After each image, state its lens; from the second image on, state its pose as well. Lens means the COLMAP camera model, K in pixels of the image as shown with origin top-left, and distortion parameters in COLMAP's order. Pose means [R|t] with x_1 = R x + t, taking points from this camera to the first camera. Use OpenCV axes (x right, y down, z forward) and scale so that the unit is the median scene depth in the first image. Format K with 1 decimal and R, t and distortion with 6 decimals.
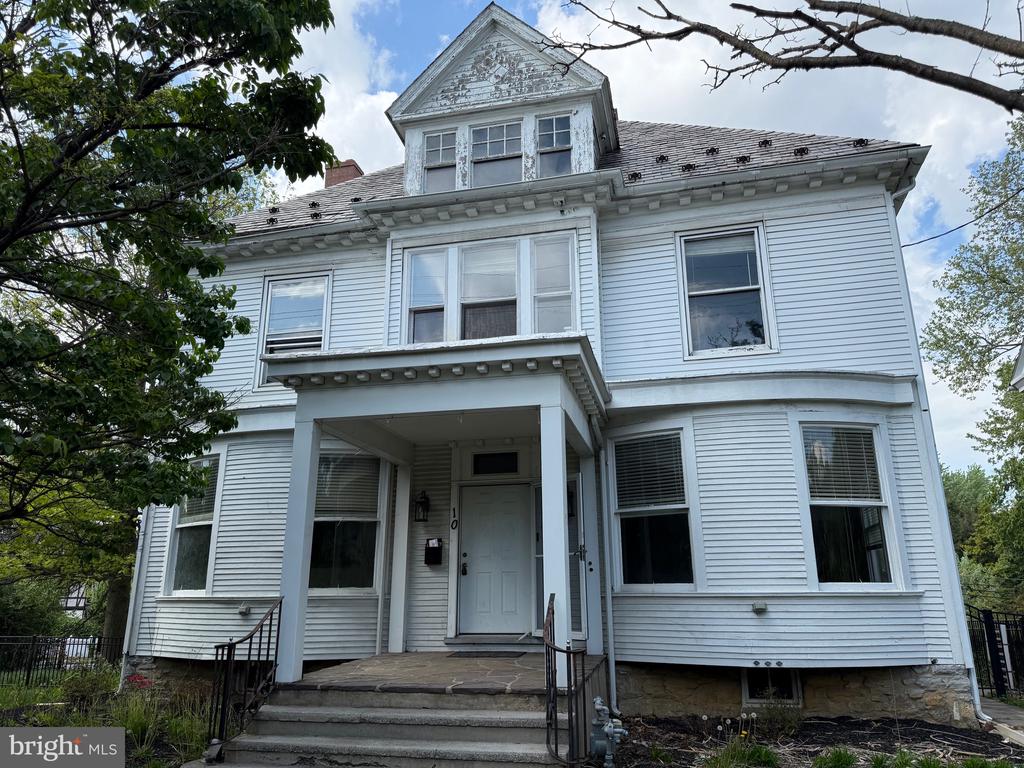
lens RADIAL K [[741.3, 0, 487.1], [0, 741.3, 373.8], [0, 0, 1]] dist [0.030408, -0.045035]
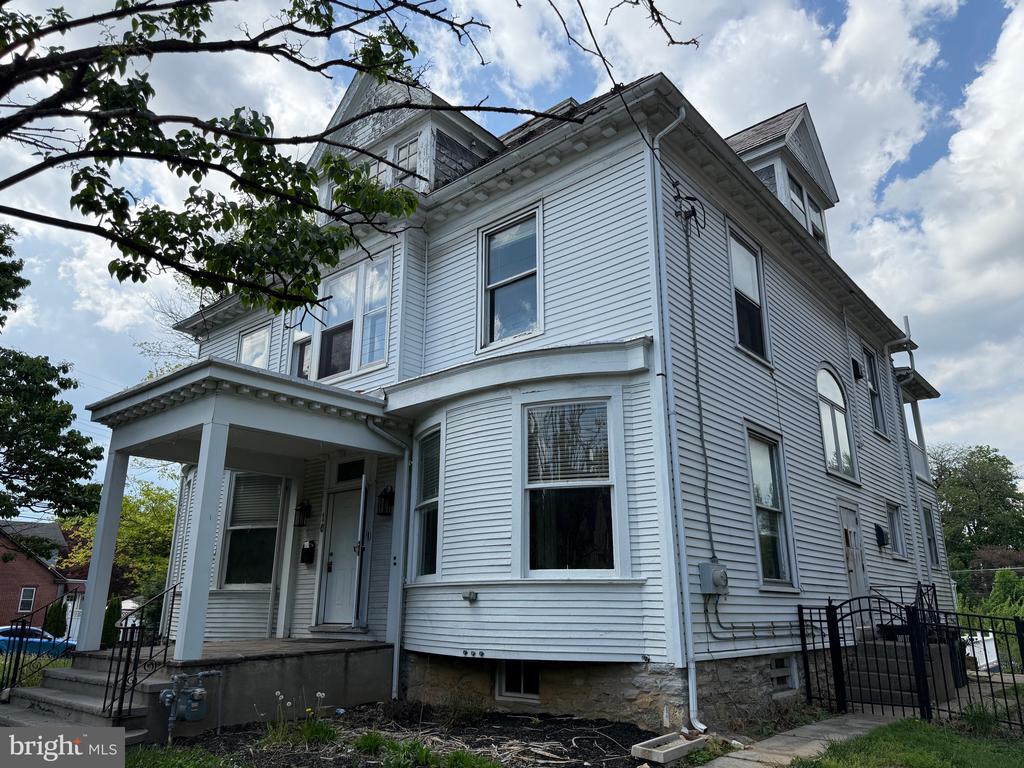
lens RADIAL K [[741.3, 0, 520.9], [0, 741.3, 381.2], [0, 0, 1]] dist [0.030408, -0.045035]
pose [[0.883752, -0.129587, -0.449654, 0.857168], [0.123242, 0.991423, -0.043501, 0.076680], [0.451435, -0.016972, 0.892143, 0.144262]]
